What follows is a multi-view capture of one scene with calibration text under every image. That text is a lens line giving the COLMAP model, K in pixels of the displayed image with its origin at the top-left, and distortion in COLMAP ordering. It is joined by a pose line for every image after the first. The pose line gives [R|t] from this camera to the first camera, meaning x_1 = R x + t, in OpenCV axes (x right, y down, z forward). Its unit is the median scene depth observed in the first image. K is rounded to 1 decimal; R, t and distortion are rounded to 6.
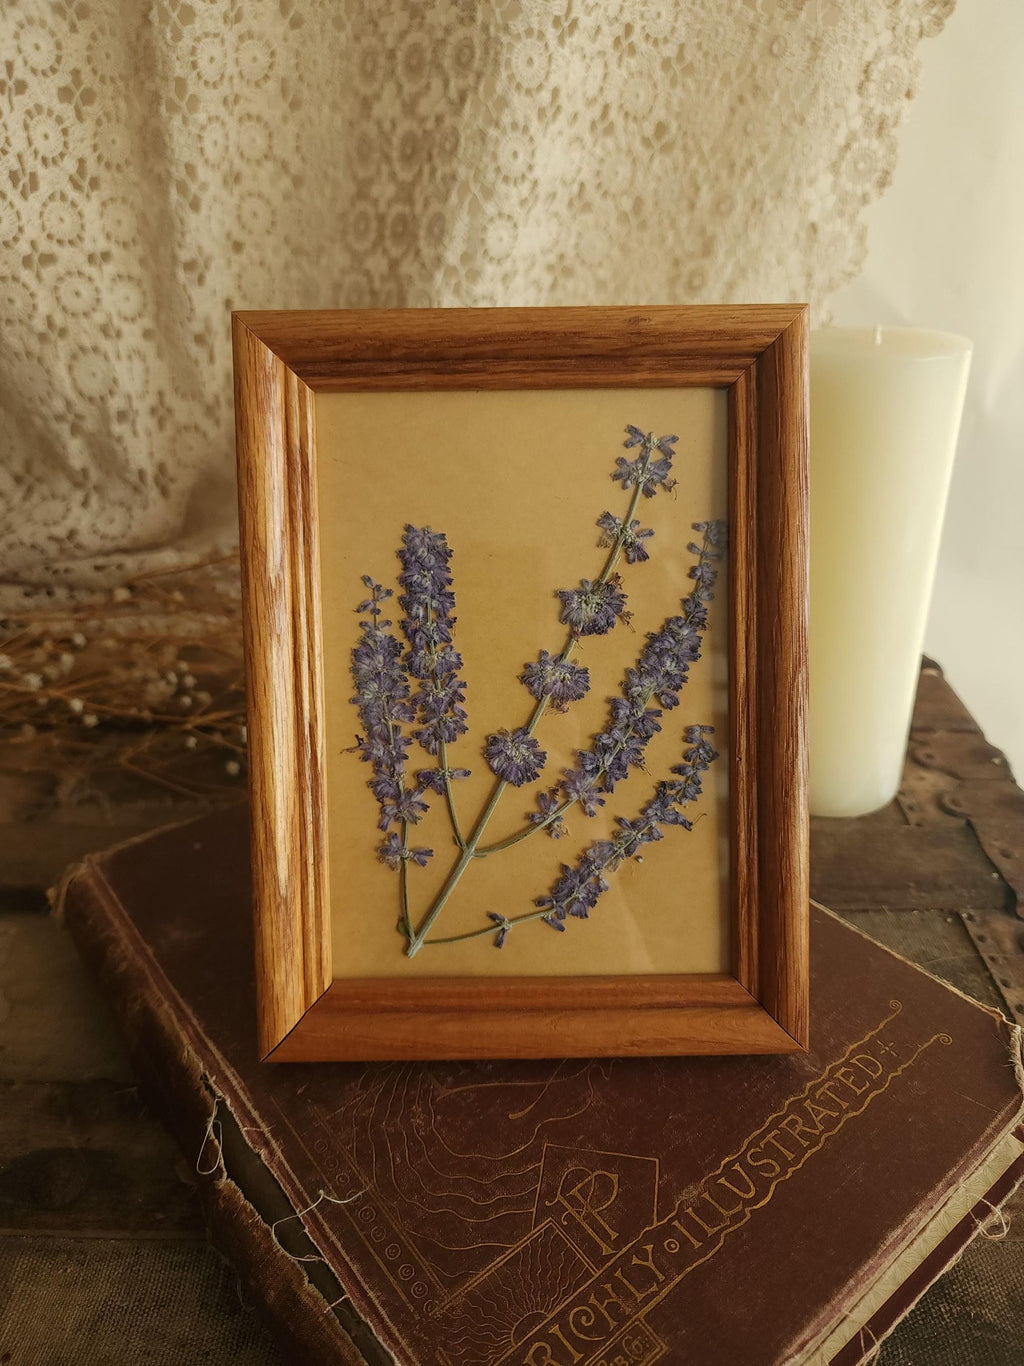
lens RADIAL K [[1001.9, 0, 516.2], [0, 1001.9, 651.2], [0, 0, 1]] dist [0.003443, -0.043258]
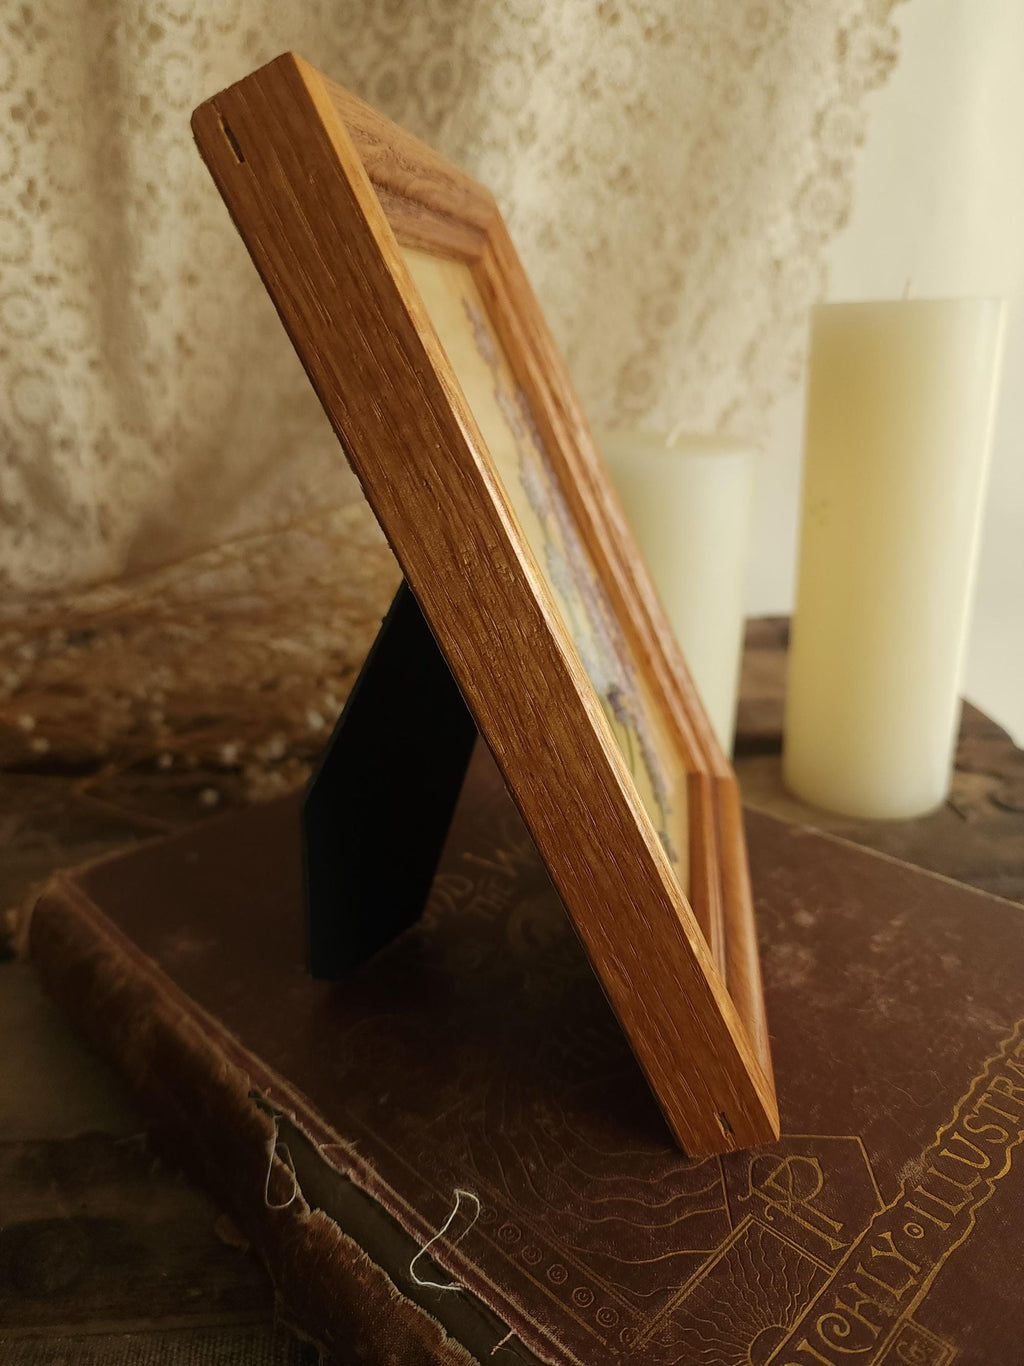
lens RADIAL K [[1001.9, 0, 503.0], [0, 1001.9, 653.6], [0, 0, 1]] dist [0.003443, -0.043258]
pose [[0.994198, -0.024928, 0.104641, -0.188604], [0.040305, 0.988239, -0.147509, 0.208086], [-0.099734, 0.150870, 0.983510, 0.168865]]
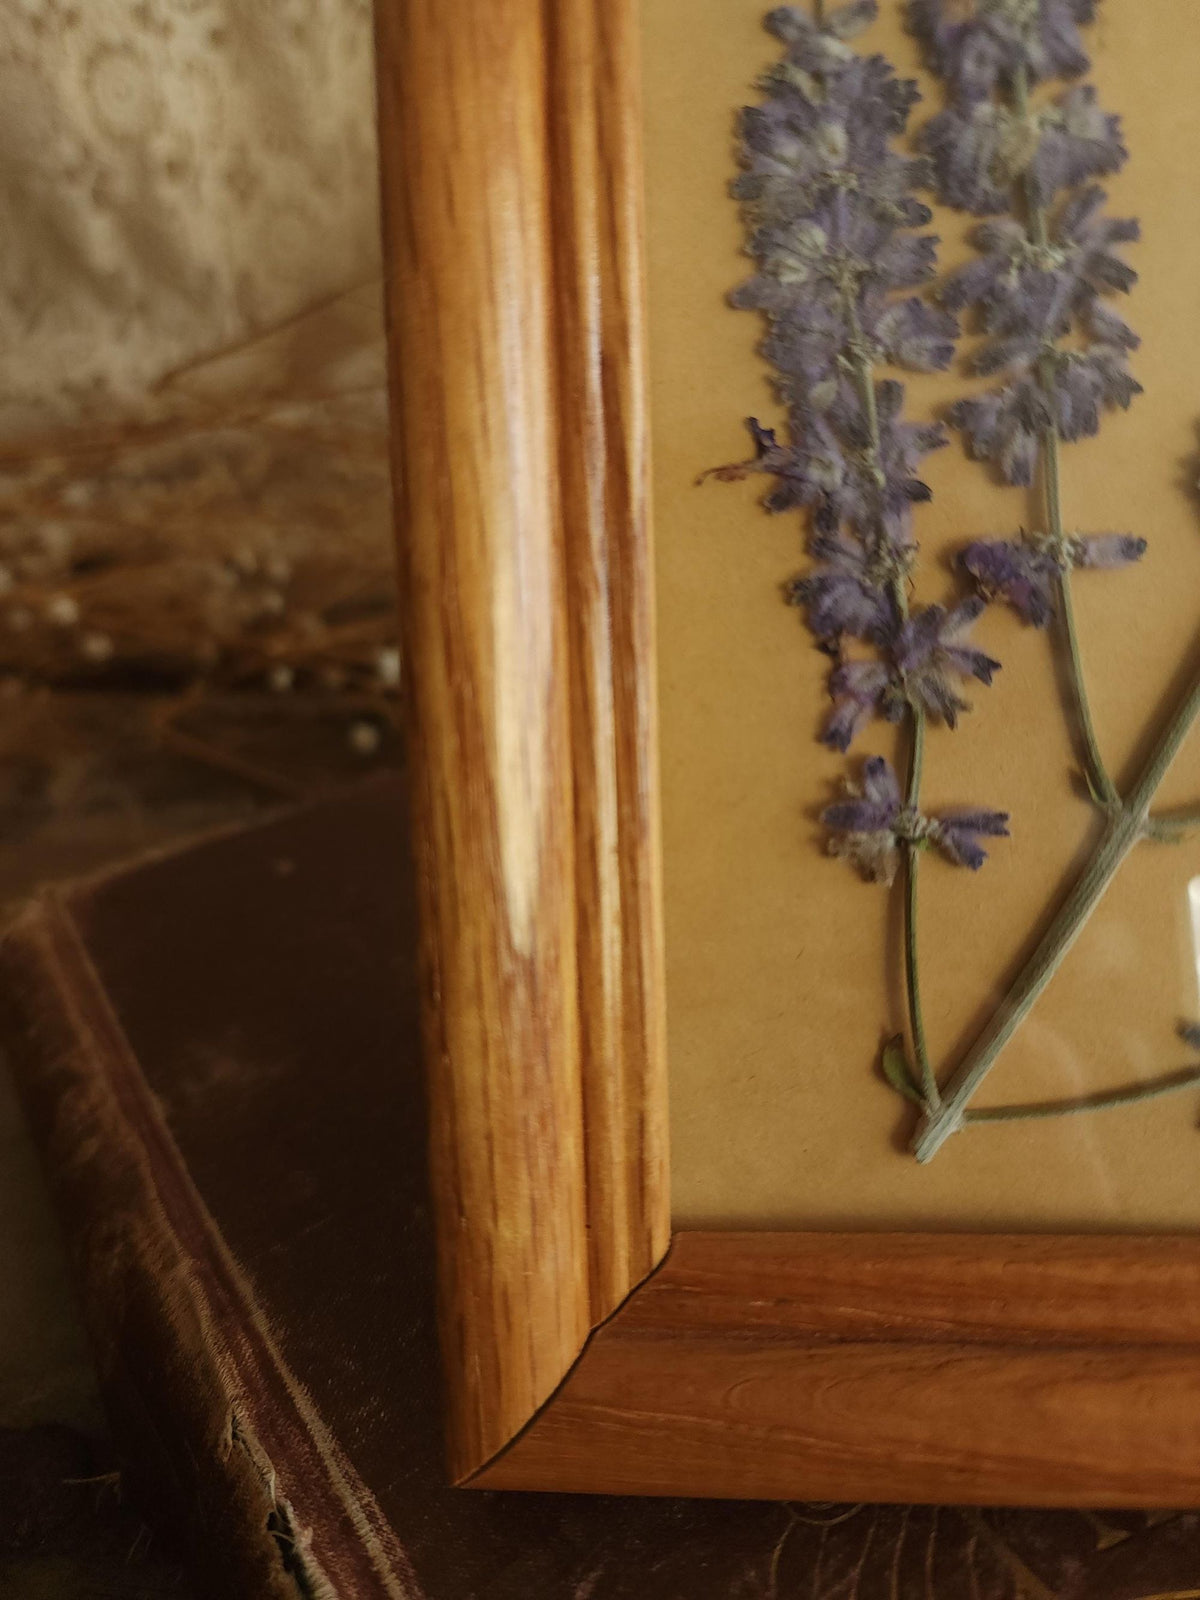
lens RADIAL K [[1173.6, 0, 593.4], [0, 1173.6, 803.9], [0, 0, 1]] dist [0.003443, -0.043258]
pose [[0.995035, -0.005454, -0.099375, -0.171130], [0.012748, 0.997257, 0.072916, 0.169279], [0.098705, -0.073820, 0.992375, 0.644319]]
